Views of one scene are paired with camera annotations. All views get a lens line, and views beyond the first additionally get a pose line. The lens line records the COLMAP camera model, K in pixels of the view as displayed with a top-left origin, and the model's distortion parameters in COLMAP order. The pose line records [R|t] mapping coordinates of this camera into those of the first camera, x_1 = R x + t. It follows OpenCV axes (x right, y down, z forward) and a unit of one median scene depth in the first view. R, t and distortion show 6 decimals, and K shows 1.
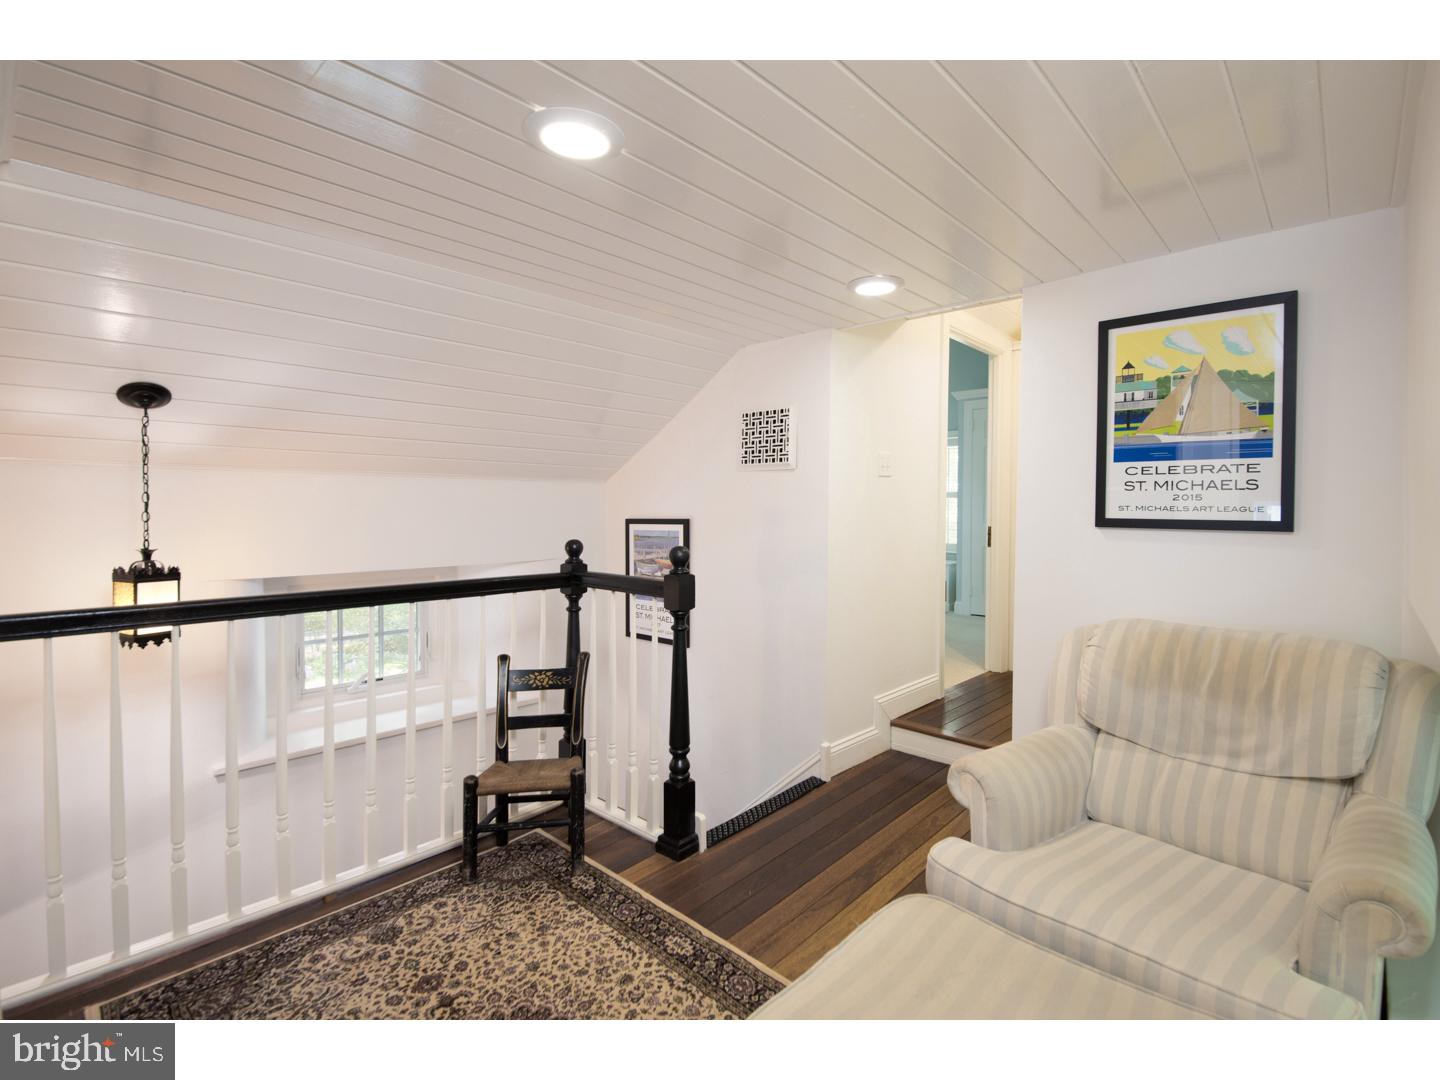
lens RADIAL K [[711.8, 0, 720.0], [0, 711.8, 540.0], [0, 0, 1]] dist [0.000415, 0.000065]
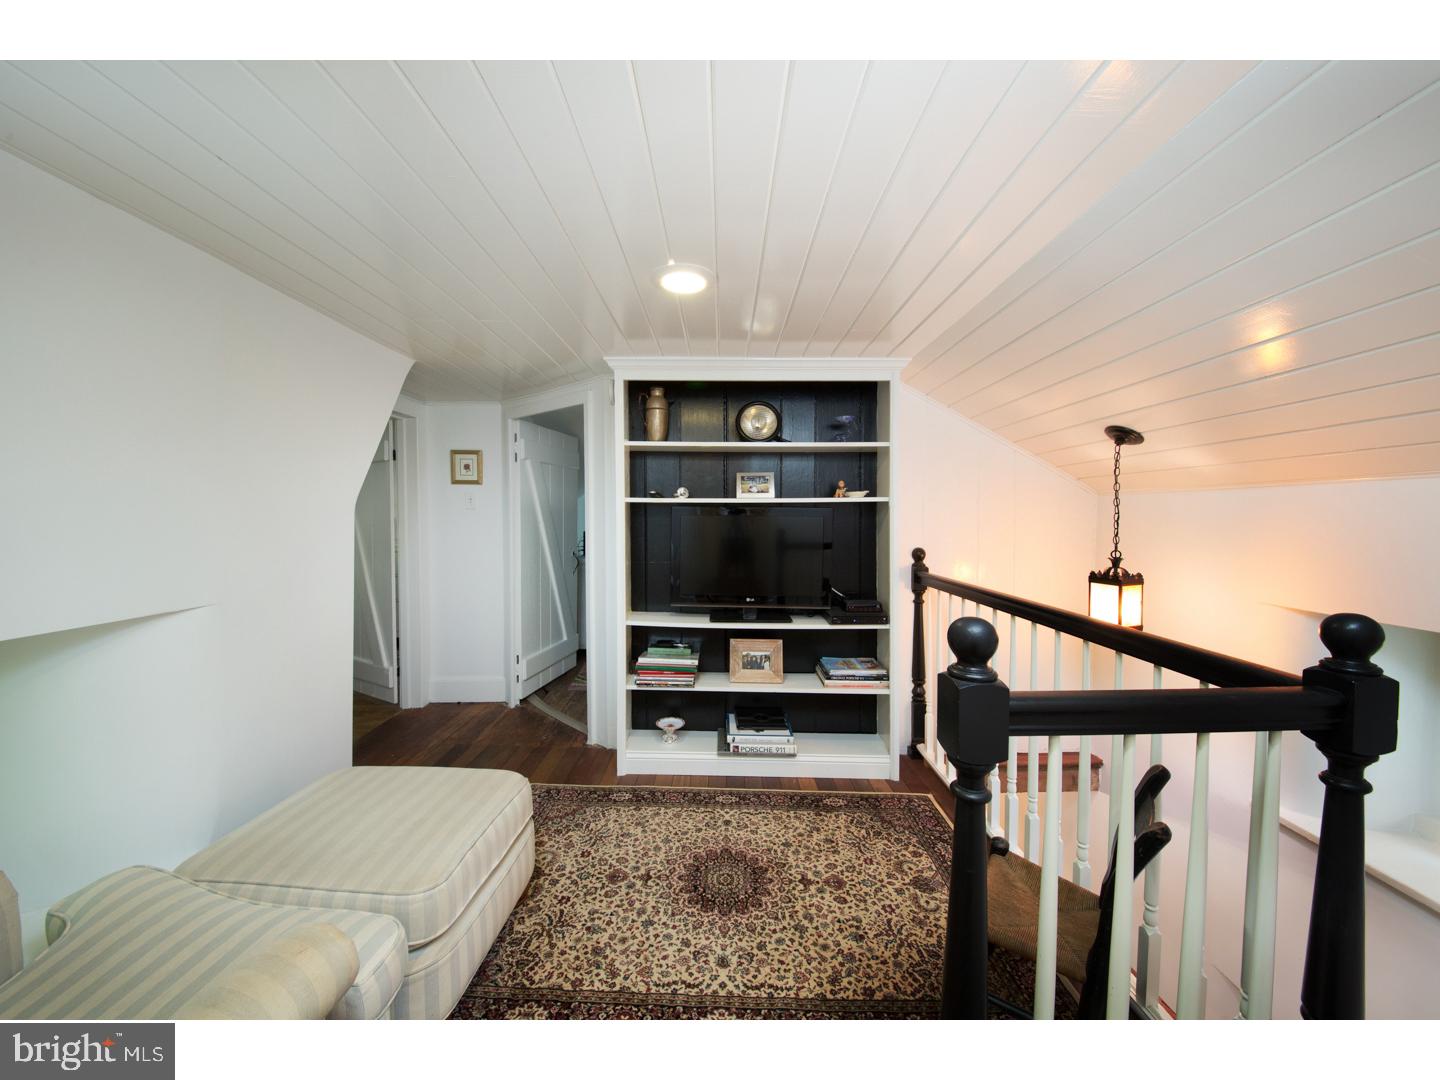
lens RADIAL K [[479.2, 0, 720.0], [0, 479.2, 540.0], [0, 0, 1]] dist [-0.009853, -0.000153]
pose [[-0.707352, 0.027449, -0.706328, 0.334733], [-0.027271, 0.997442, 0.066073, -0.067511], [0.706335, 0.065999, -0.704795, 1.338567]]
